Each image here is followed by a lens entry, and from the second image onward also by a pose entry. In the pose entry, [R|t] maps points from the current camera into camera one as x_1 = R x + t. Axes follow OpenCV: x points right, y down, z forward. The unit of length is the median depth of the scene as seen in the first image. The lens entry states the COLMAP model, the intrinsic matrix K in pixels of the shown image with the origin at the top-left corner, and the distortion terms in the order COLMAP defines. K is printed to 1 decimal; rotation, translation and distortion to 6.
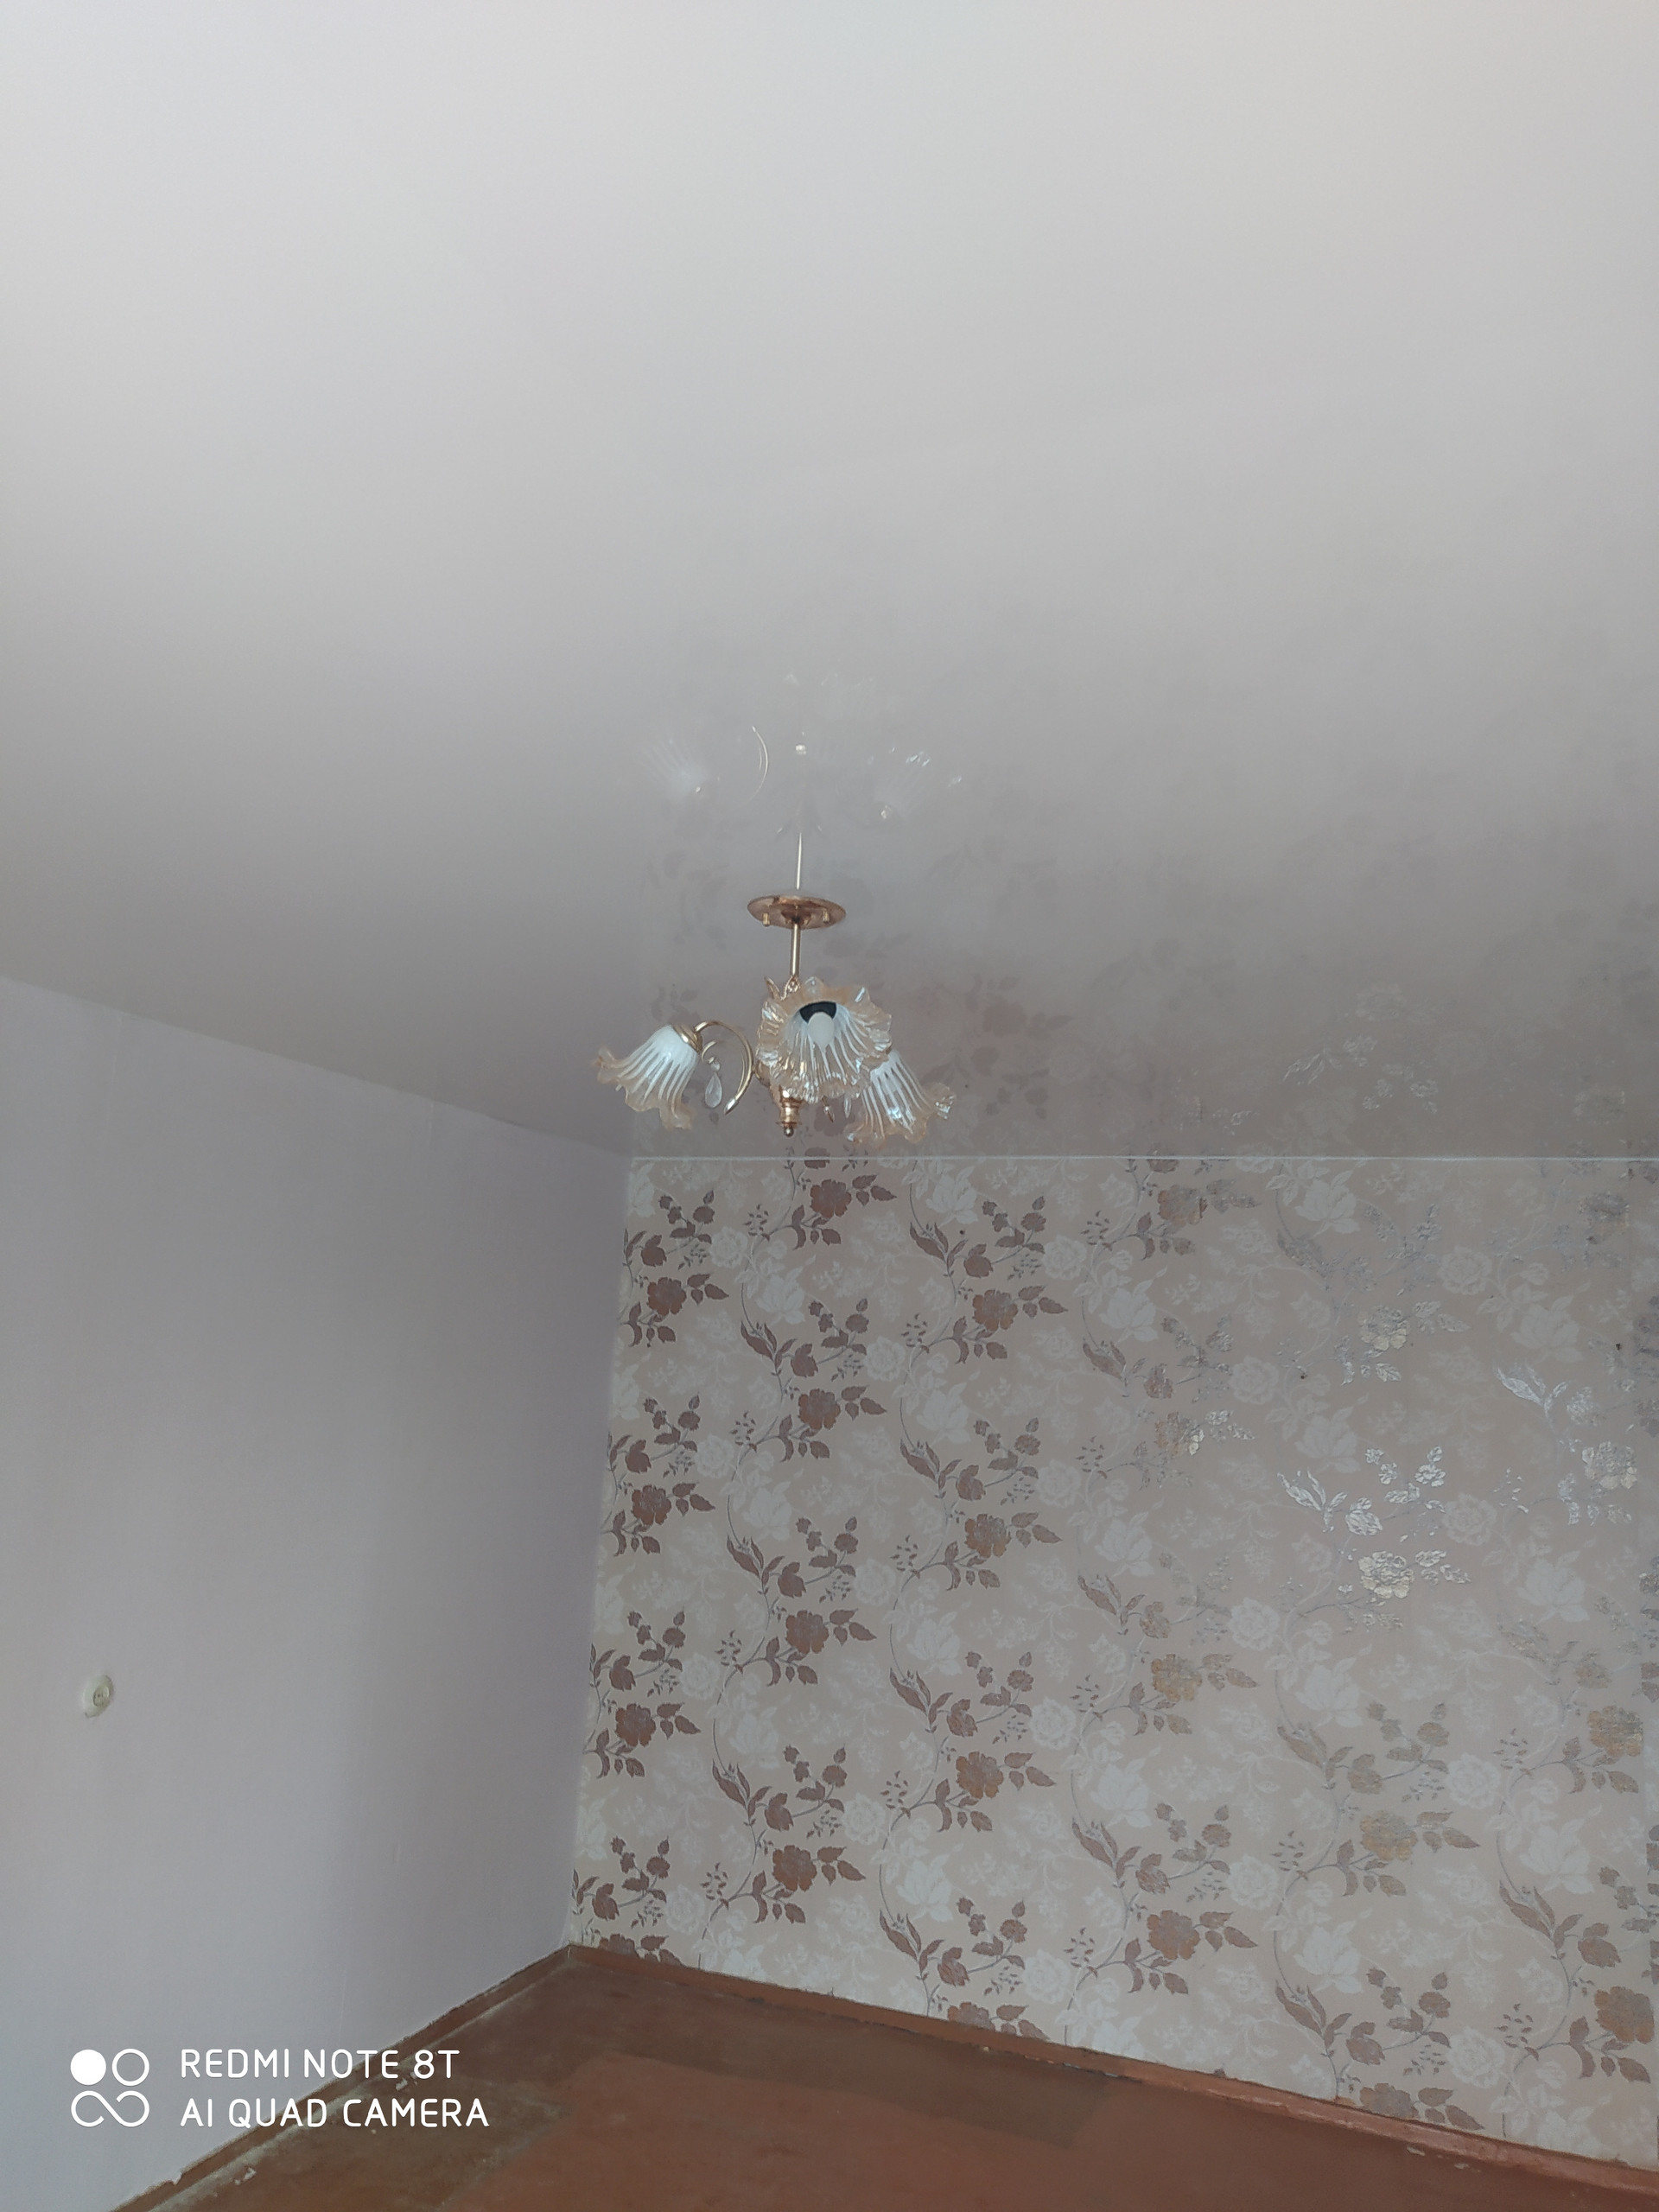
lens RADIAL K [[1666.2, 0, 831.4], [0, 1666.2, 1104.9], [0, 0, 1]] dist [0.102355, -0.123026]
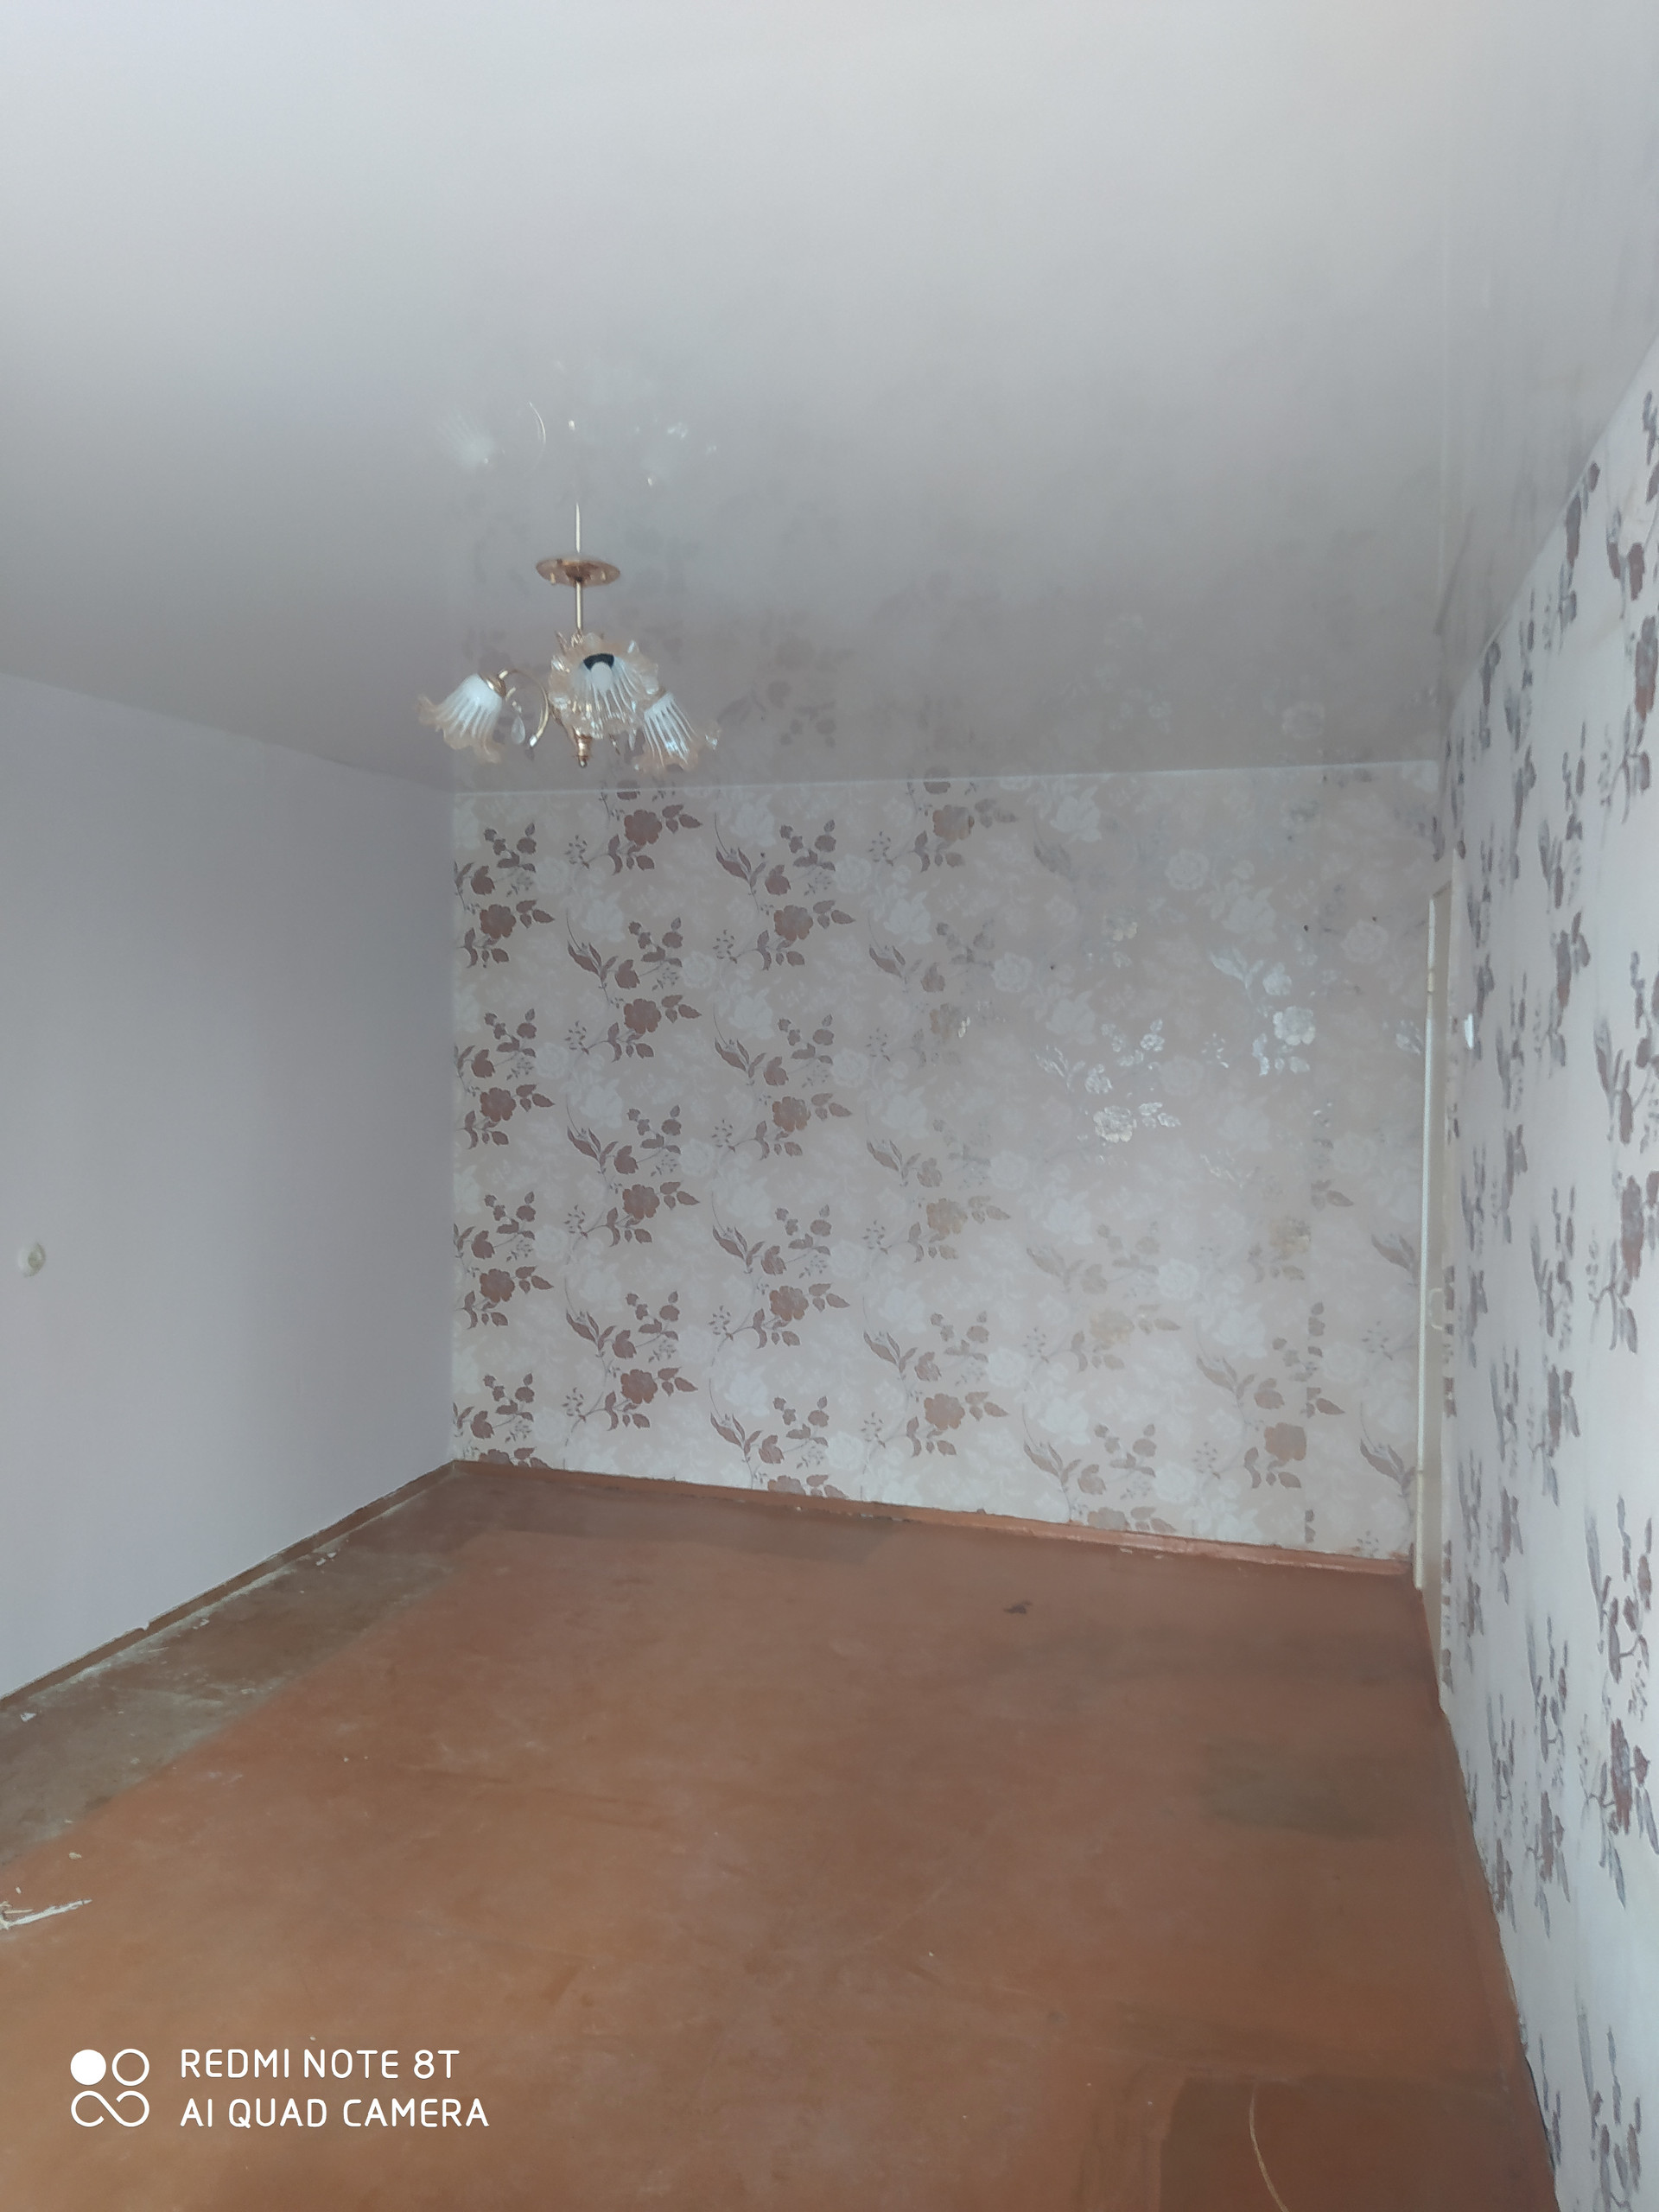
lens RADIAL K [[1666.2, 0, 827.2], [0, 1666.2, 1105.4], [0, 0, 1]] dist [0.102355, -0.123026]
pose [[0.995223, -0.045224, 0.086523, 0.018821], [0.025548, 0.975998, 0.216276, -0.000345], [-0.094227, -0.213032, 0.972491, -0.140615]]
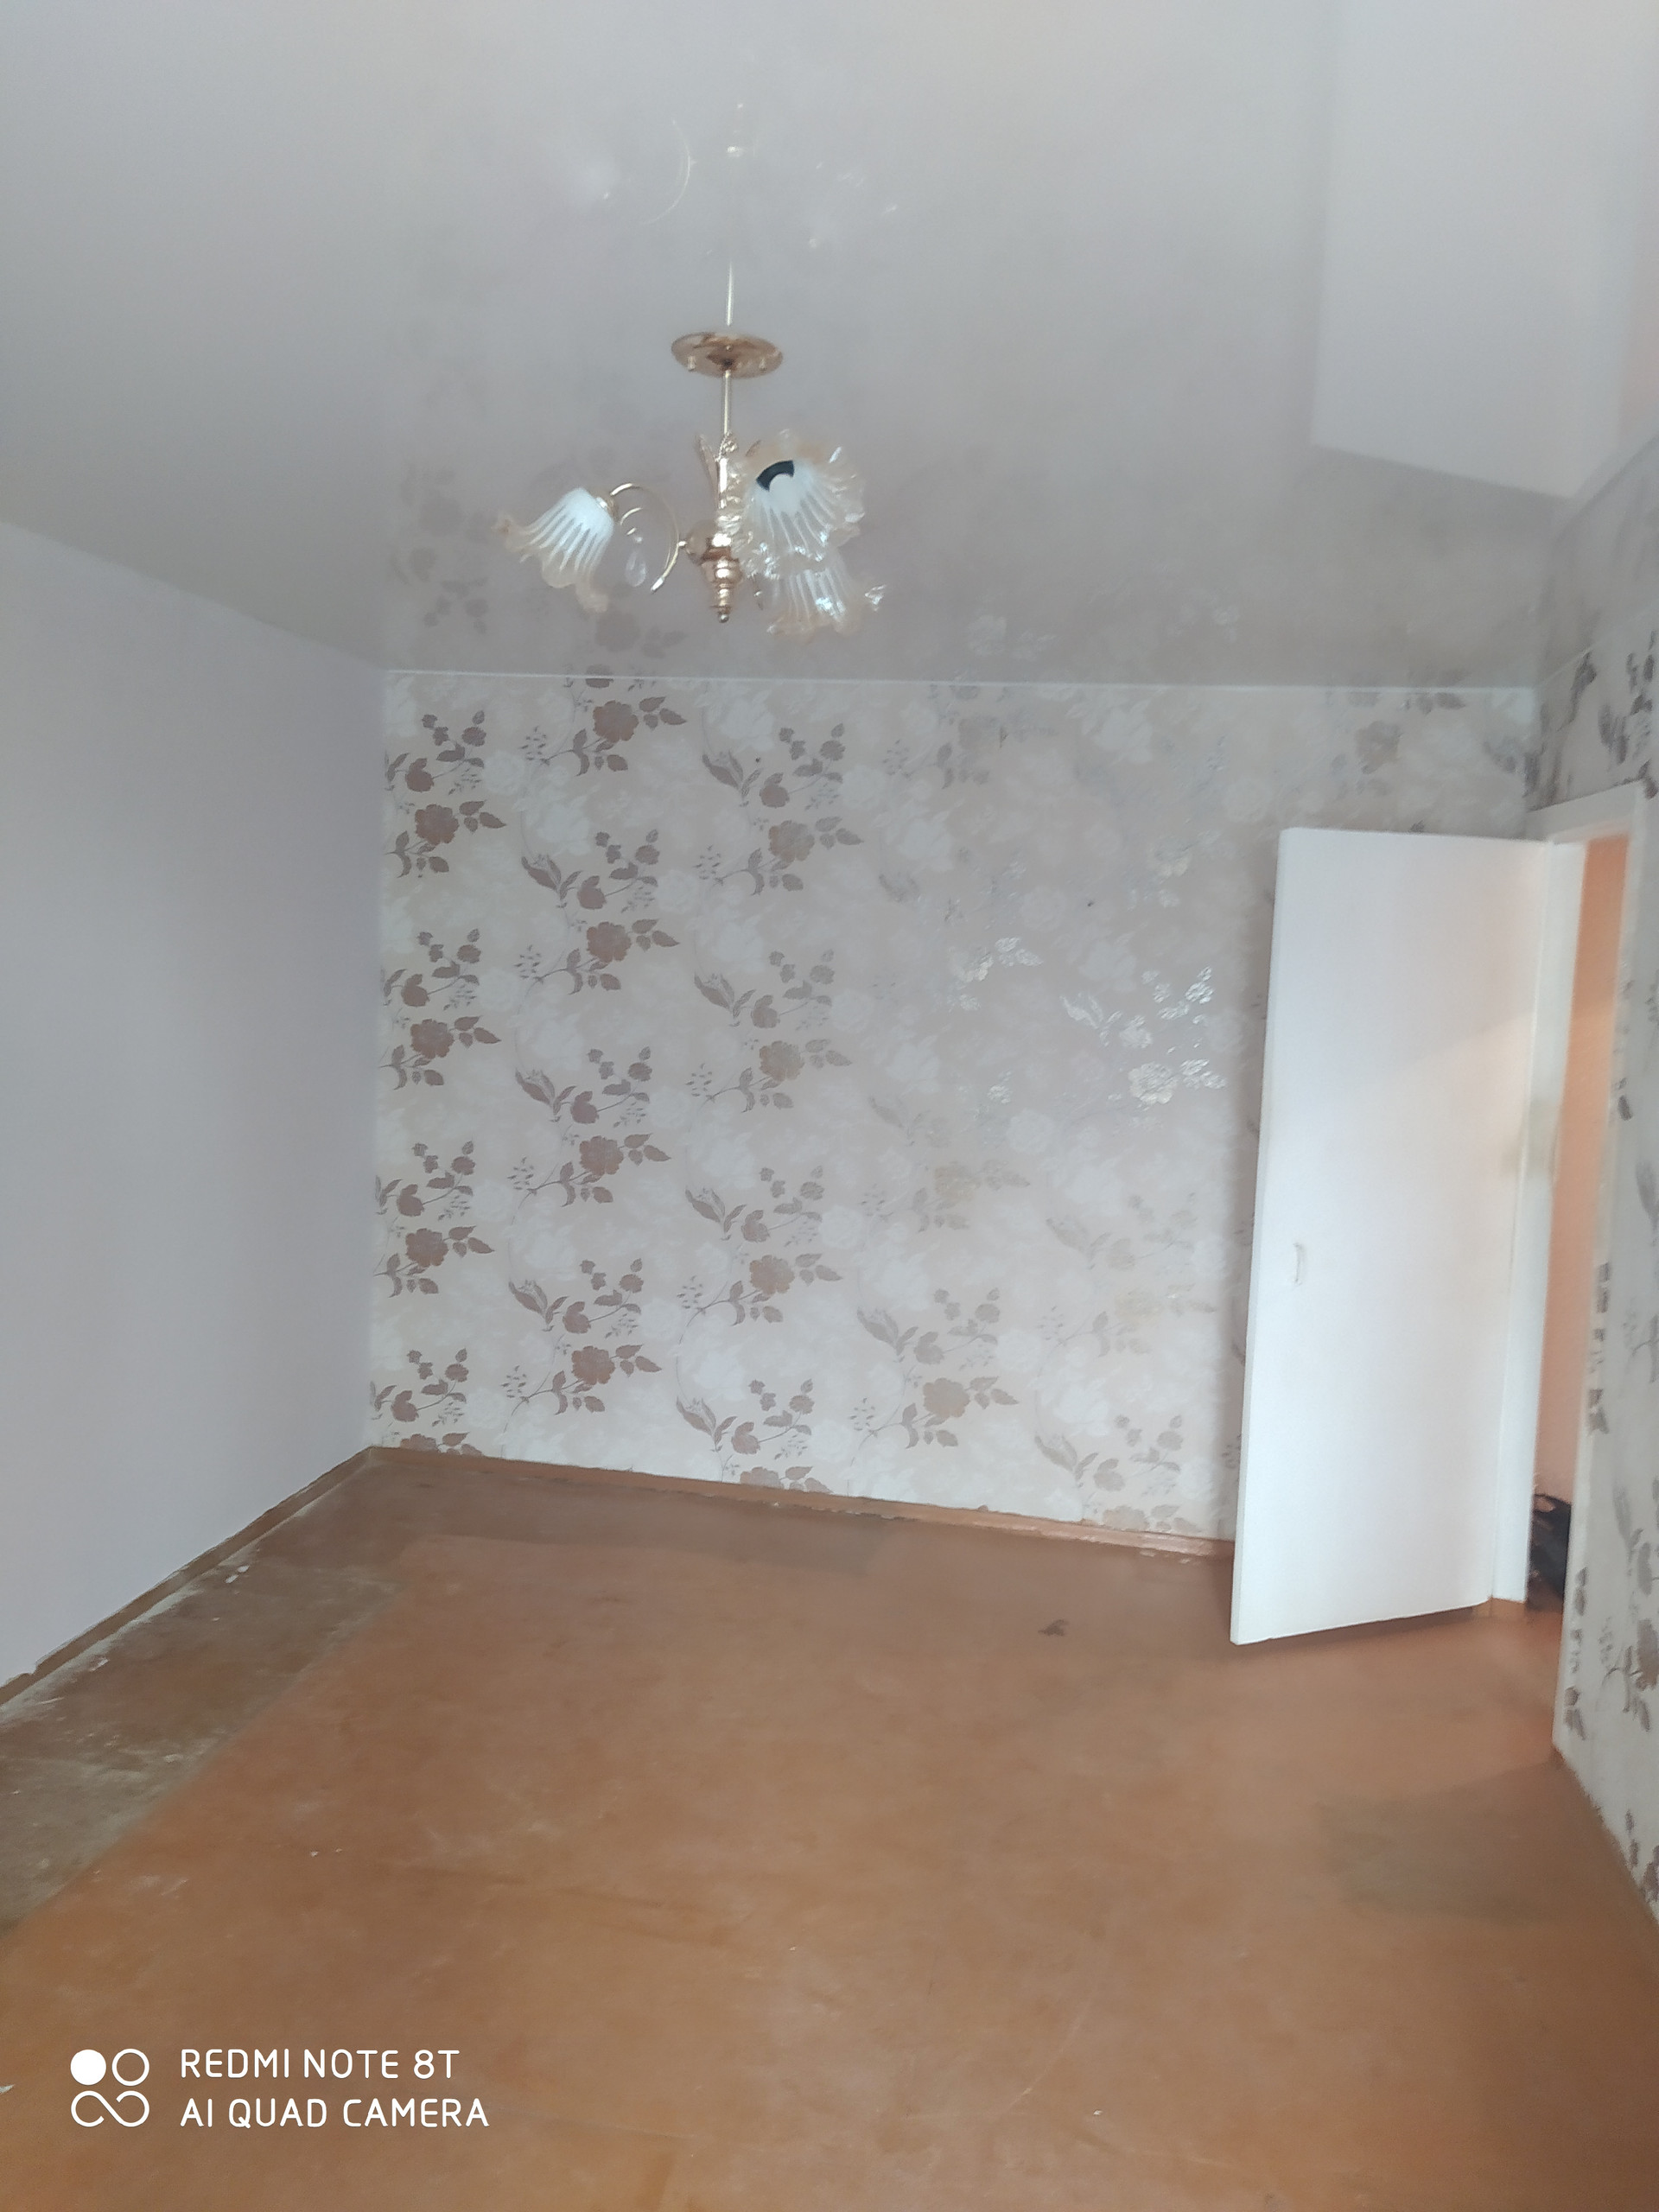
lens RADIAL K [[1666.2, 0, 830.5], [0, 1666.2, 1107.2], [0, 0, 1]] dist [0.102355, -0.123026]
pose [[0.979476, -0.025438, 0.199947, -0.087298], [-0.028006, 0.965205, 0.259989, 0.018823], [-0.199604, -0.260253, 0.944683, 0.023245]]
